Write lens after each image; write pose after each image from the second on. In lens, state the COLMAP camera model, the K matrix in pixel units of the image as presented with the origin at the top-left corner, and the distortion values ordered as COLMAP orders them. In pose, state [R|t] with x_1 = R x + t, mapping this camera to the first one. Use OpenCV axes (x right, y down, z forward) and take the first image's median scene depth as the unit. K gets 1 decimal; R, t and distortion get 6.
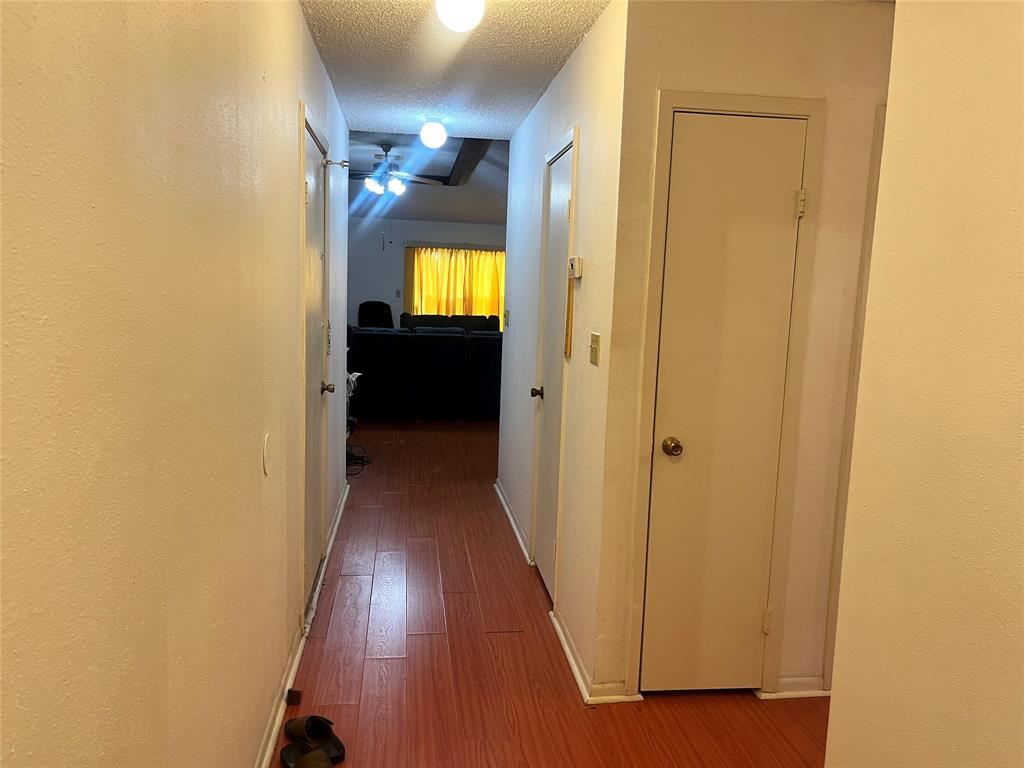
lens RADIAL K [[775.4, 0, 508.6], [0, 775.4, 389.3], [0, 0, 1]] dist [0.061834, -0.084596]
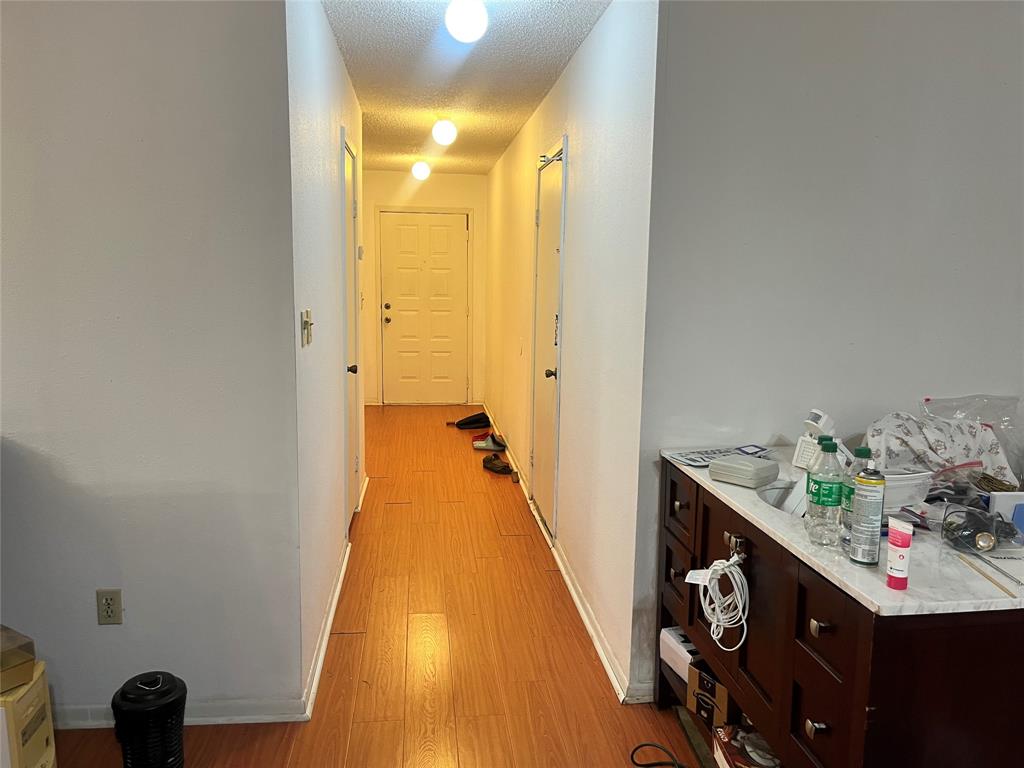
lens RADIAL K [[775.4, 0, 508.6], [0, 775.4, 389.3], [0, 0, 1]] dist [0.061834, -0.084596]
pose [[0.999468, -0.019573, -0.026091, 0.014936], [0.020059, 0.999628, 0.018477, 0.013214], [0.025719, -0.018991, 0.999489, -0.104482]]
